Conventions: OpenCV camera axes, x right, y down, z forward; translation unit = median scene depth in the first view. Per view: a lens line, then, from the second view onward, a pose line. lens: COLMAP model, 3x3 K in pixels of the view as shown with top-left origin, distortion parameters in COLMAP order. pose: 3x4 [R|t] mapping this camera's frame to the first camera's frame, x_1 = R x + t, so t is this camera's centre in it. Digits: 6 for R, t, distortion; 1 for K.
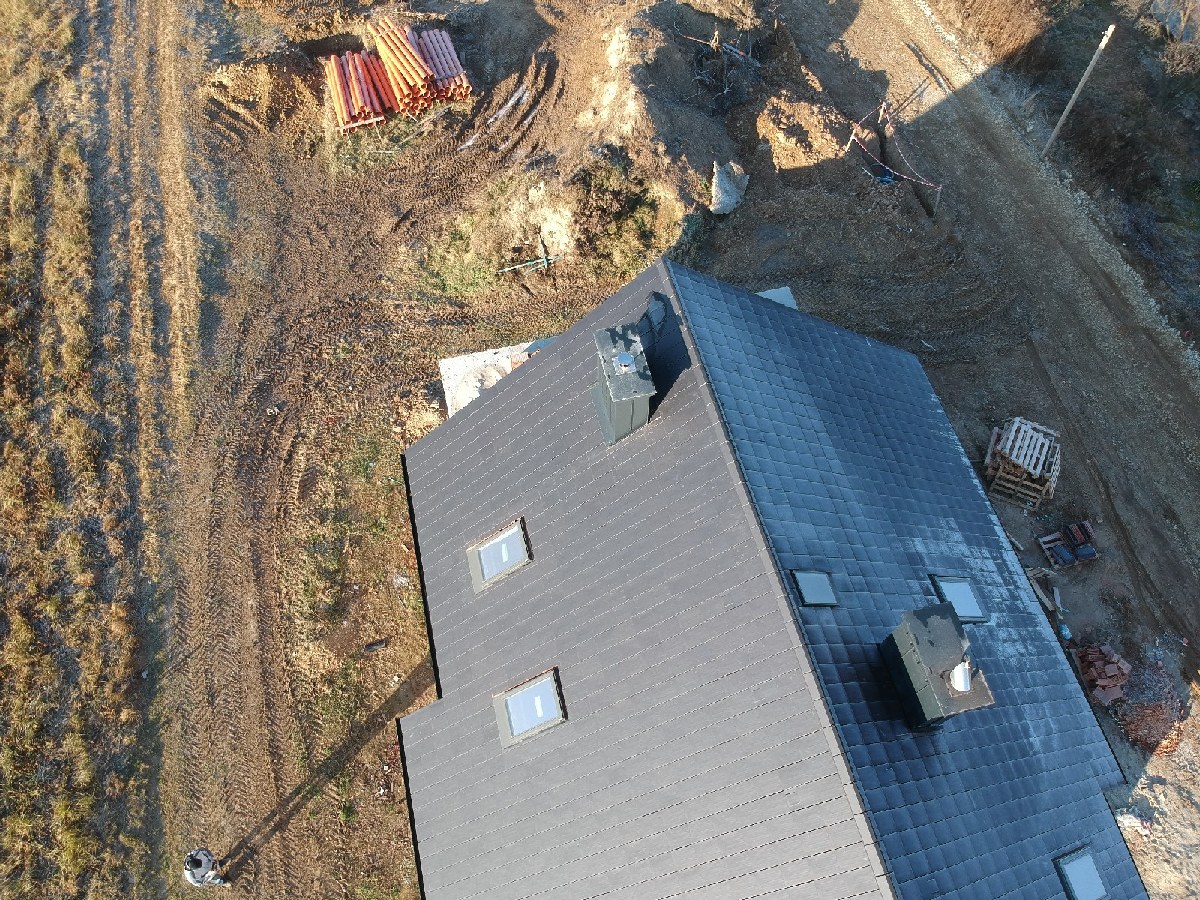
lens RADIAL K [[876.3, 0, 606.7], [0, 876.3, 459.0], [0, 0, 1]] dist [0.041309, -0.080330]
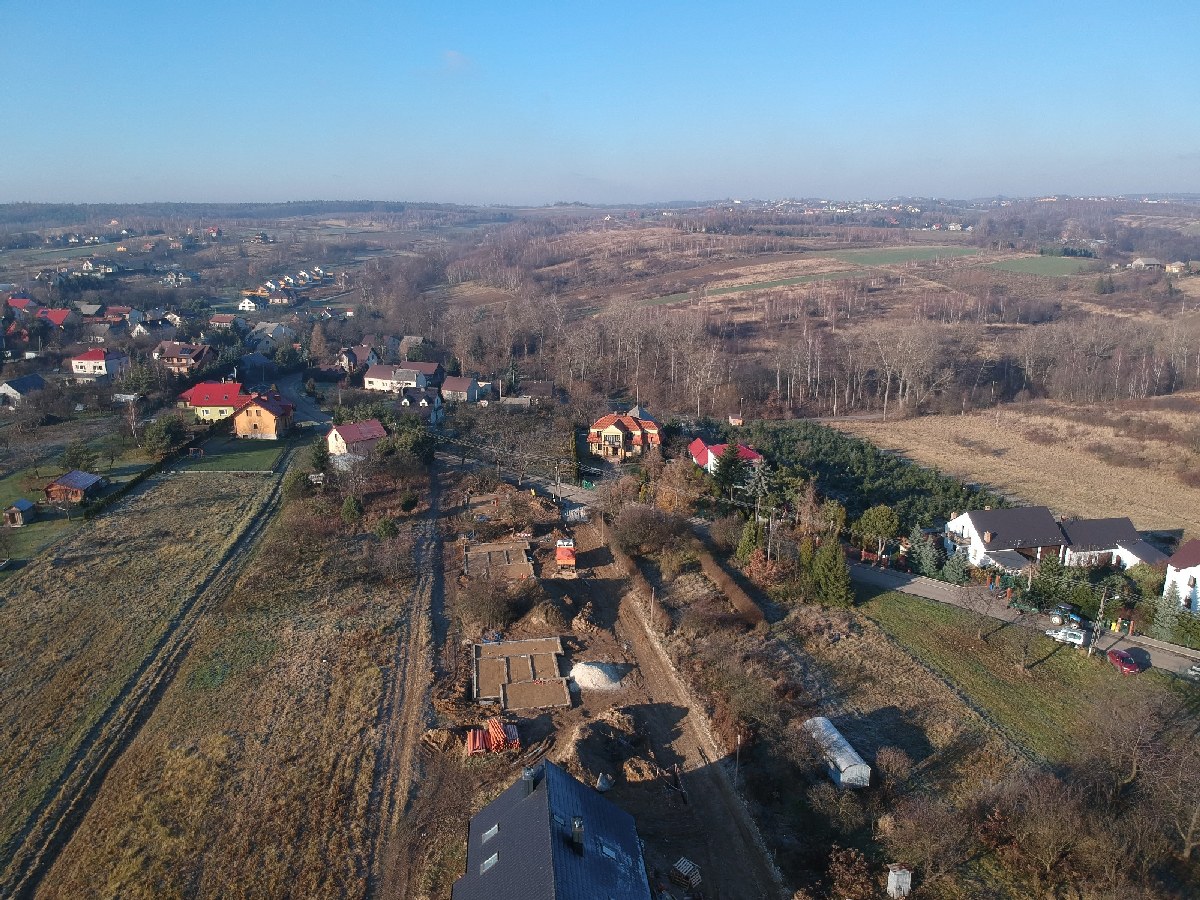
lens RADIAL K [[876.3, 0, 596.7], [0, 876.3, 450.7], [0, 0, 1]] dist [0.041309, -0.080330]
pose [[0.989265, 0.039618, -0.140659, 0.428856], [-0.130936, 0.667716, -0.732810, 0.936567], [0.064888, 0.743361, 0.665736, -1.464341]]
